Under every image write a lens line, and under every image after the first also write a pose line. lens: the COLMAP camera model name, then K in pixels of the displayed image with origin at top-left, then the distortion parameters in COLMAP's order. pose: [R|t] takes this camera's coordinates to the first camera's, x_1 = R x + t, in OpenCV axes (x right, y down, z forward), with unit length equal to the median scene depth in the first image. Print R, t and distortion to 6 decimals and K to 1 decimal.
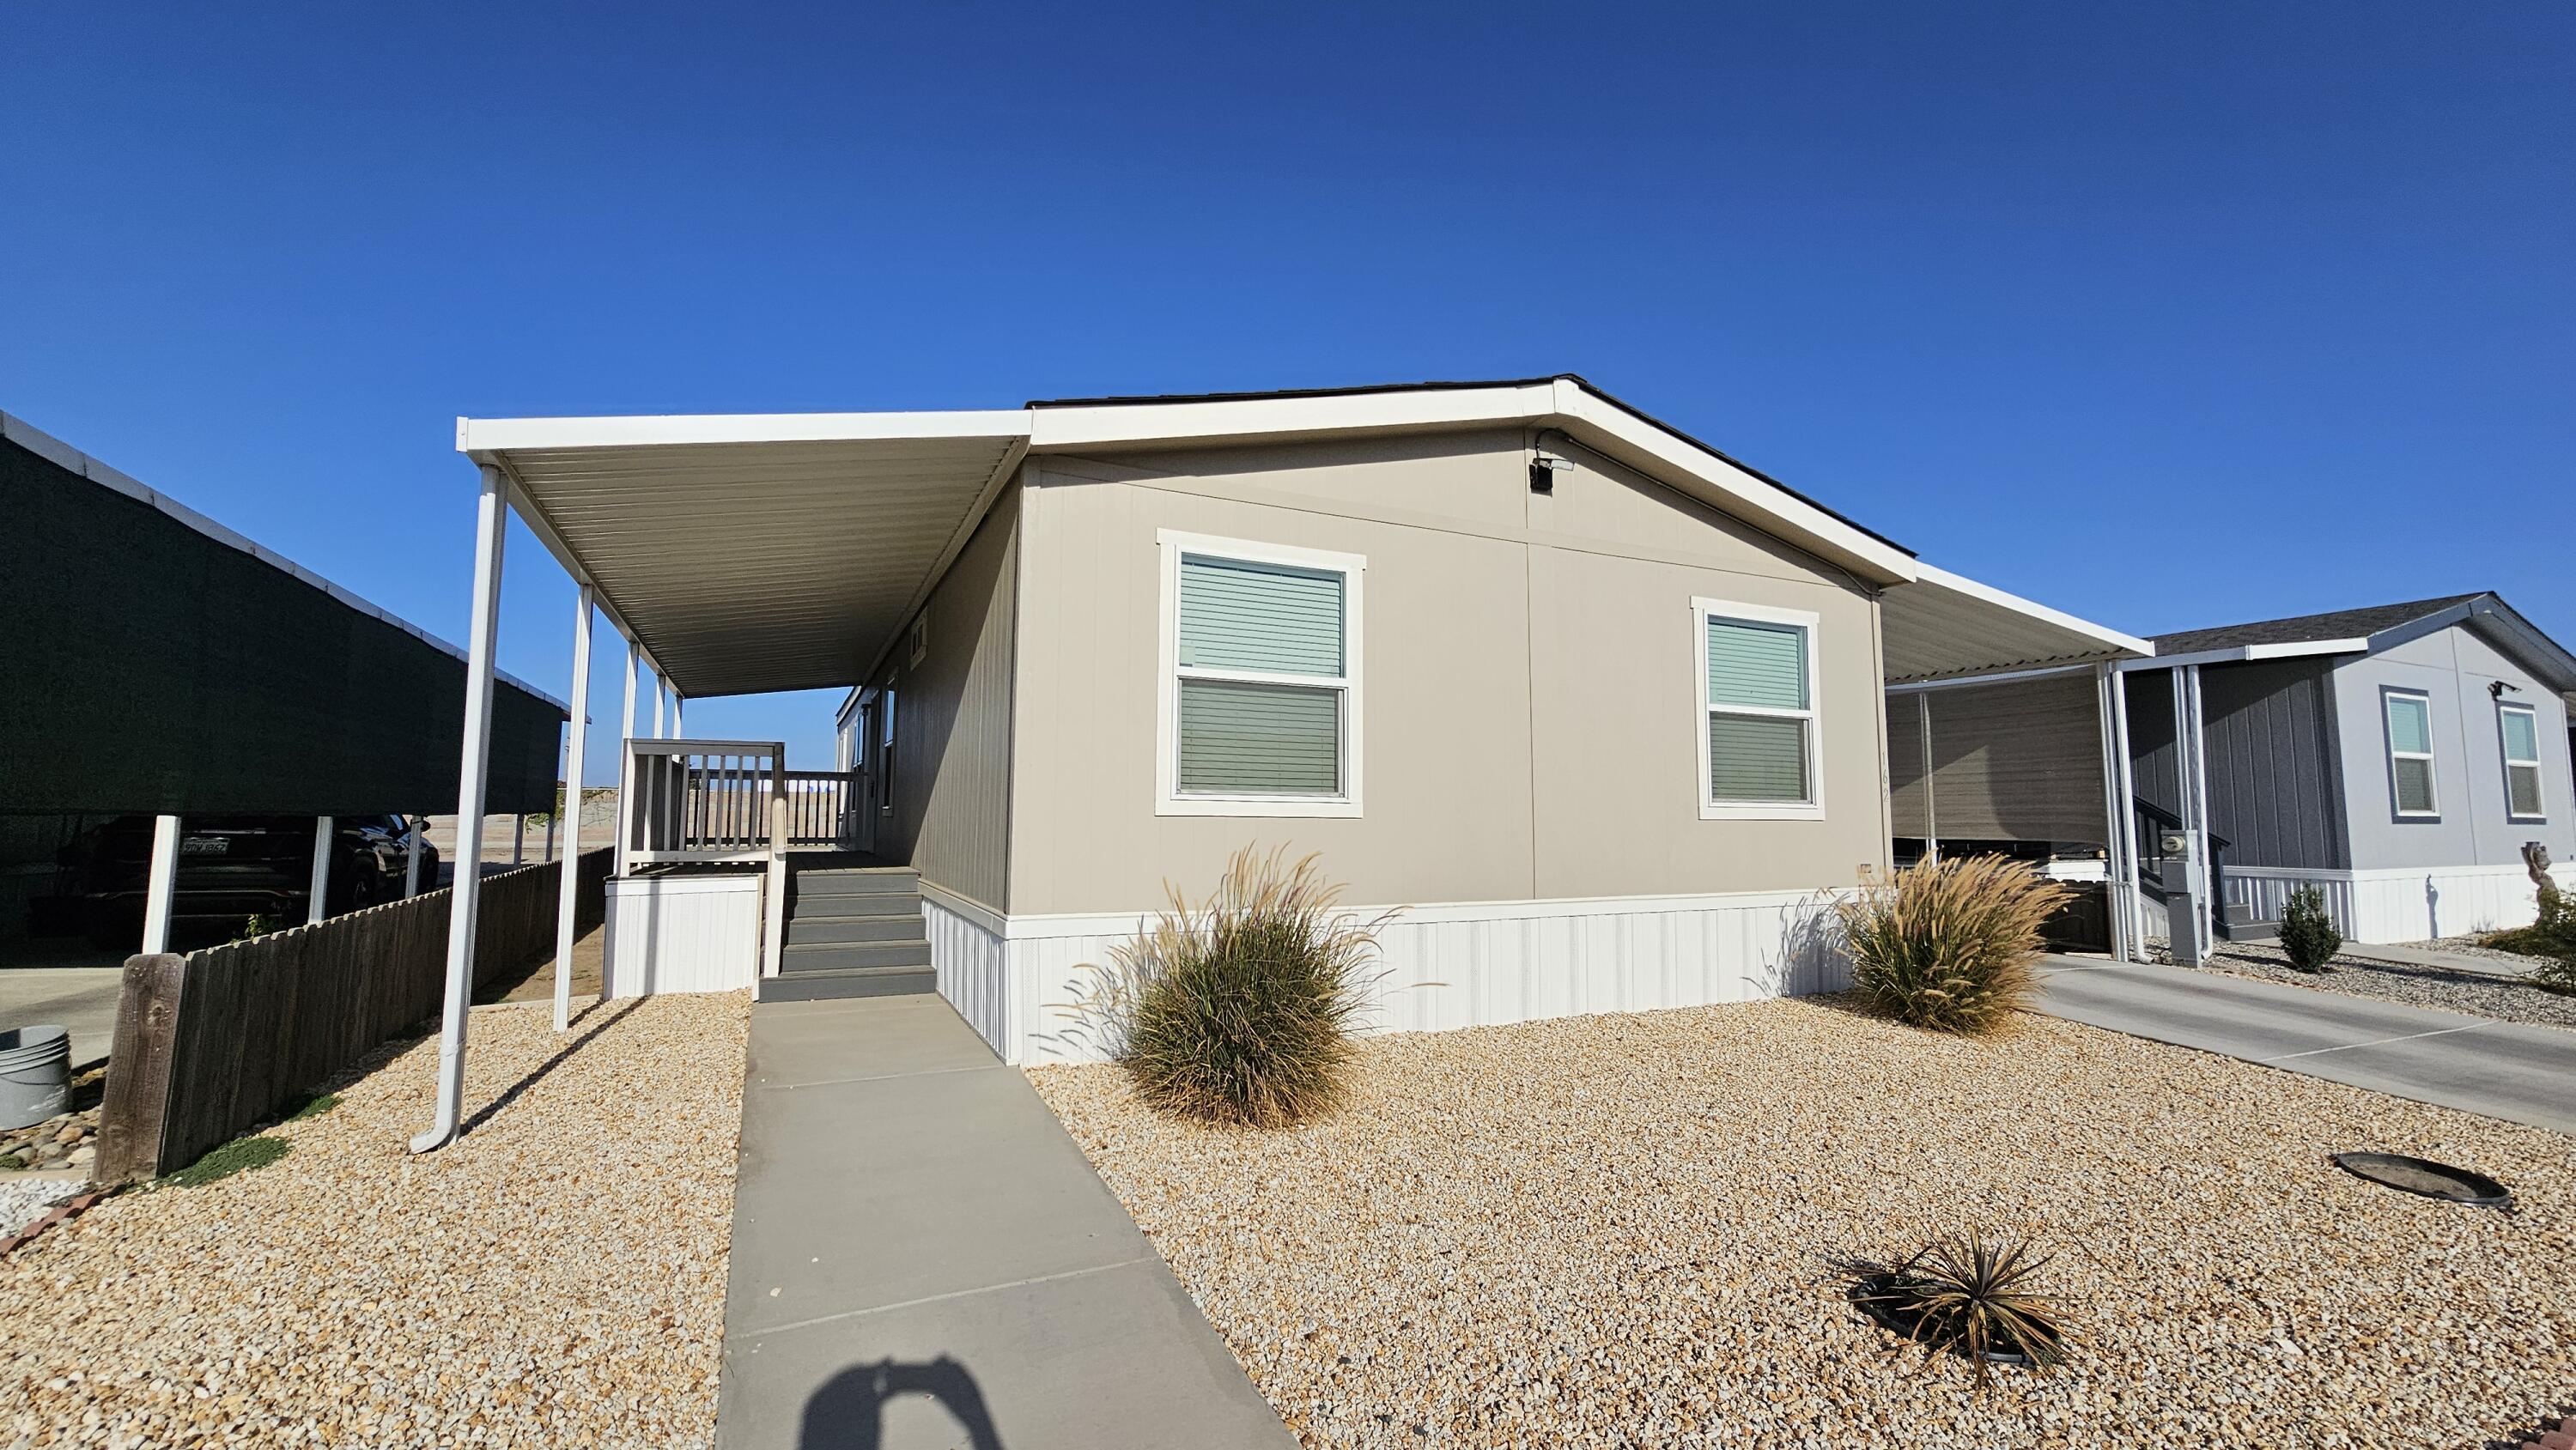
lens RADIAL K [[1061.7, 0, 1272.6], [0, 1061.7, 727.0], [0, 0, 1]] dist [-0.001397, -0.000172]
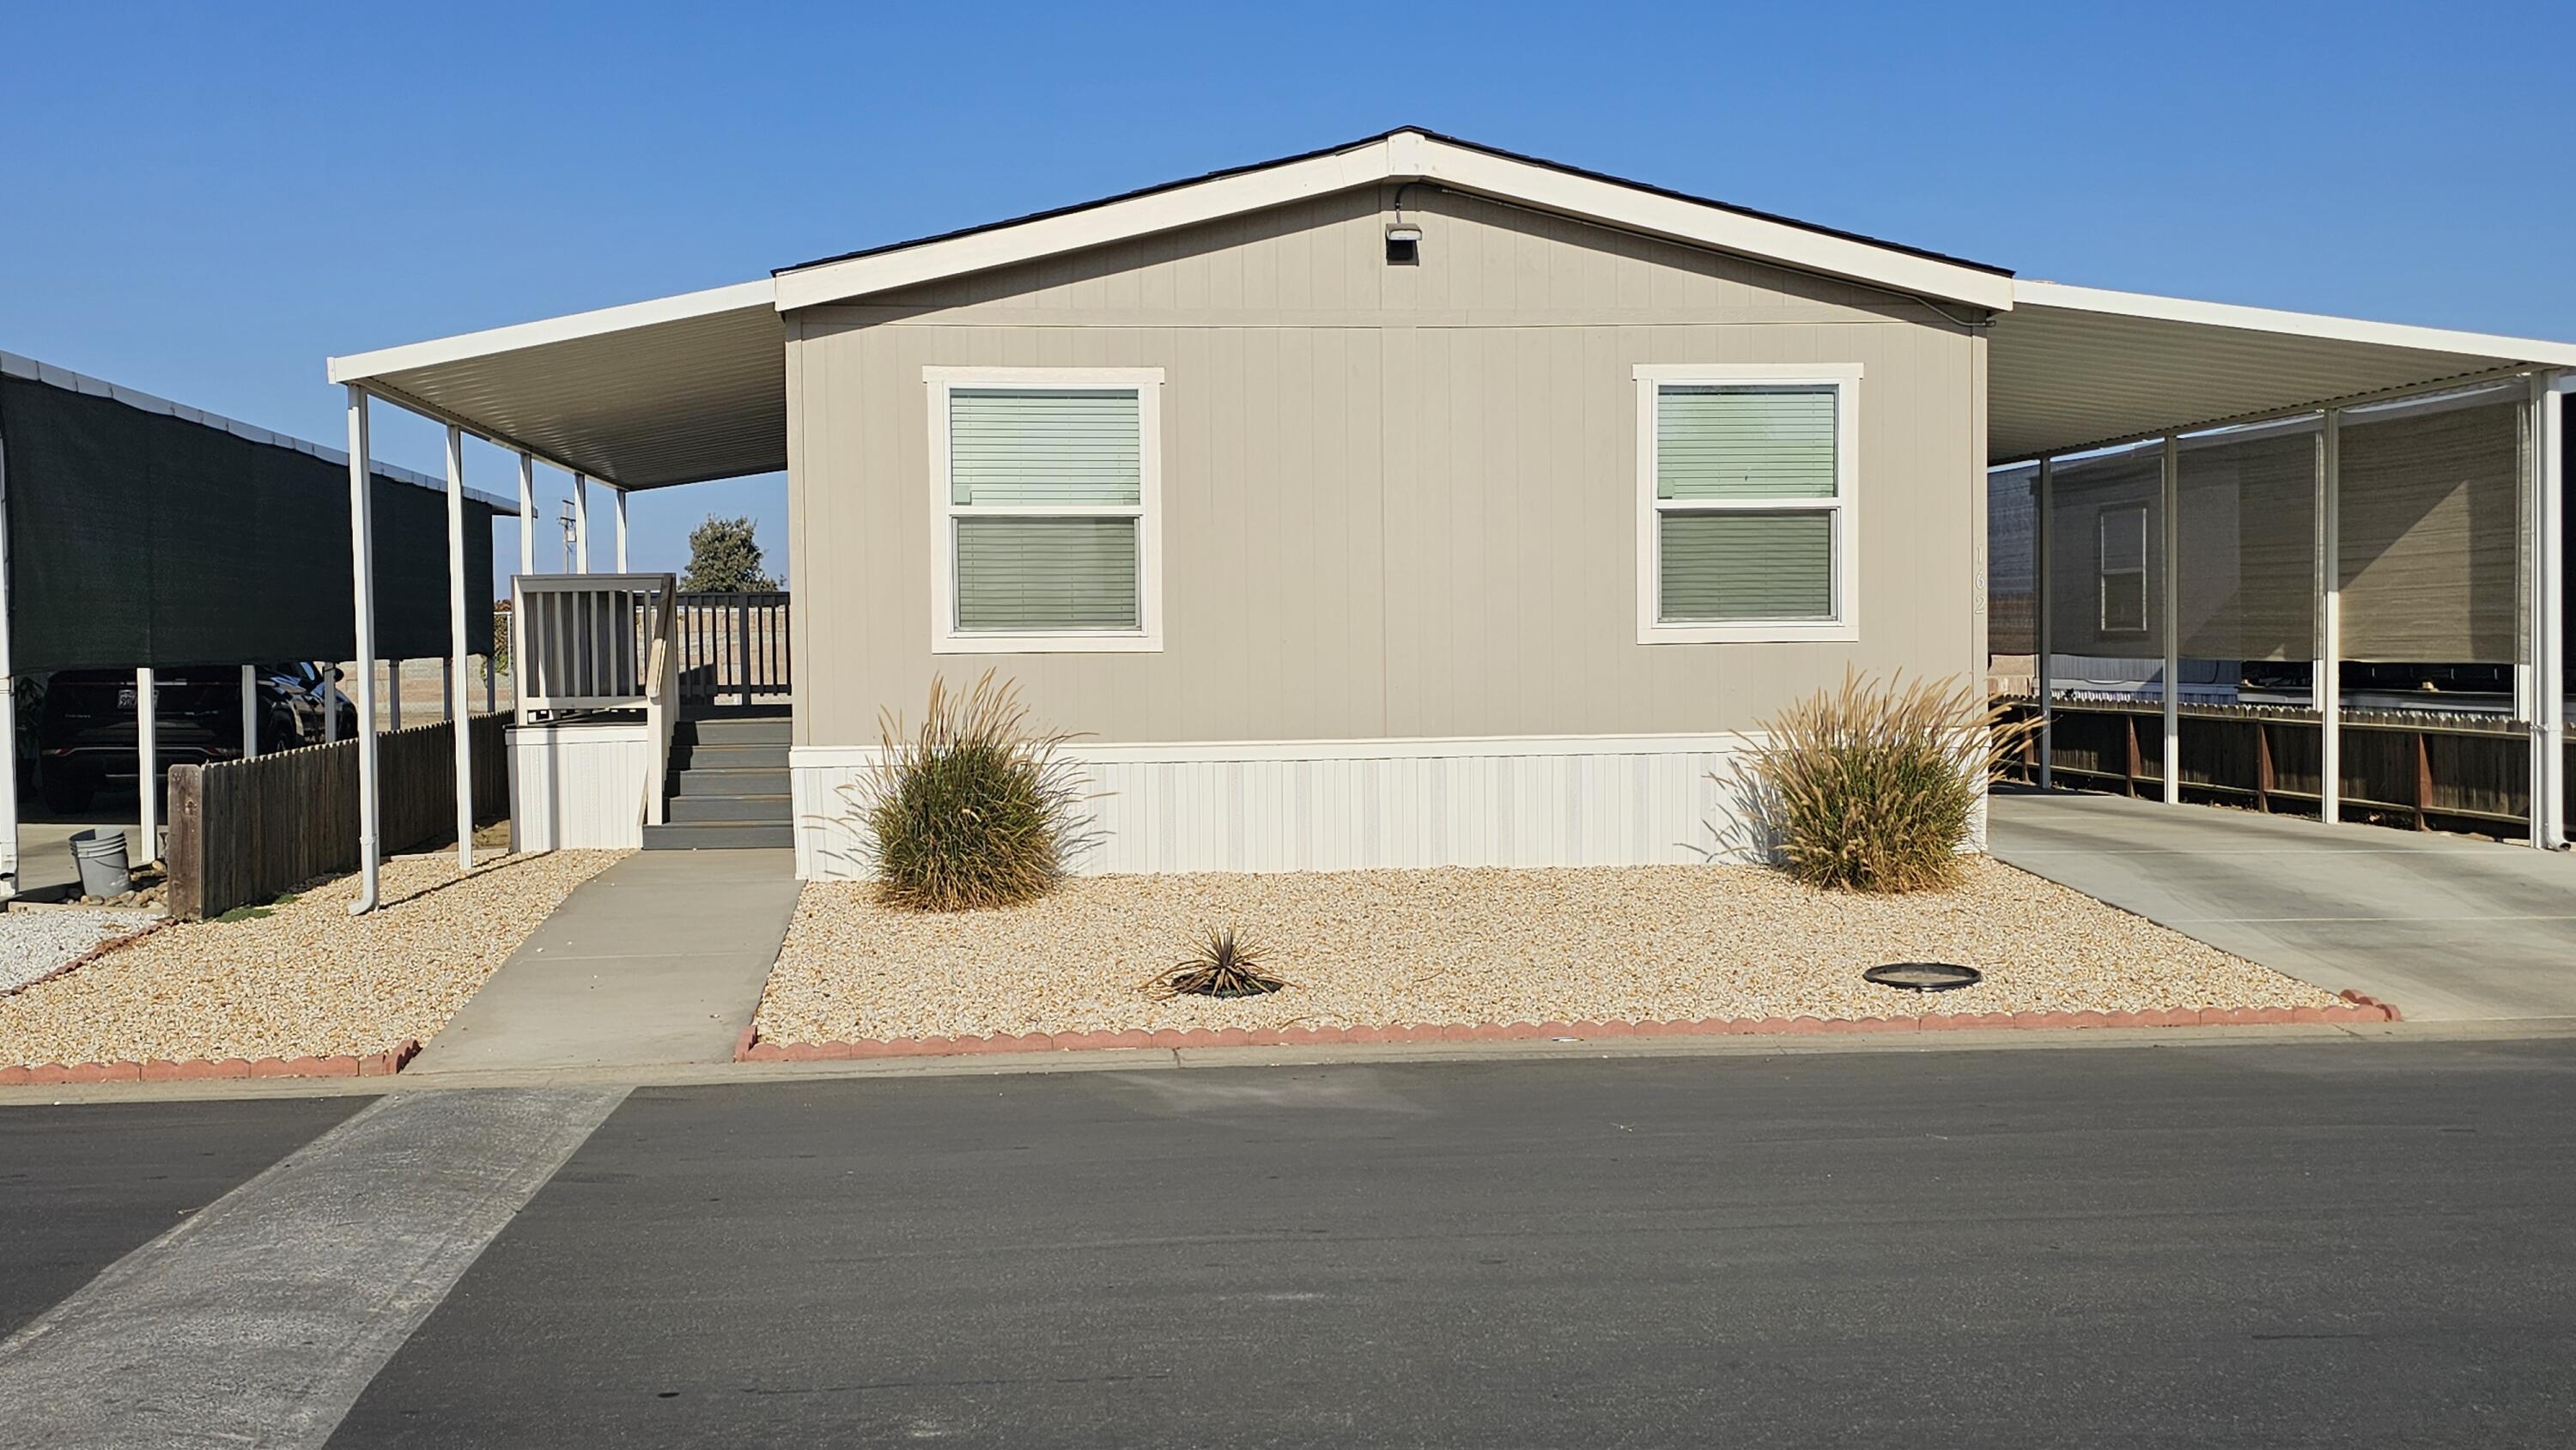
lens RADIAL K [[2683.2, 0, 1285.8], [0, 2683.2, 776.6], [0, 0, 1]] dist [0.185740, -0.527761]
pose [[0.943142, -0.001558, -0.332388, 0.887043], [0.046844, 0.990631, 0.128278, -0.096627], [0.329074, -0.136555, 0.934379, -1.104665]]
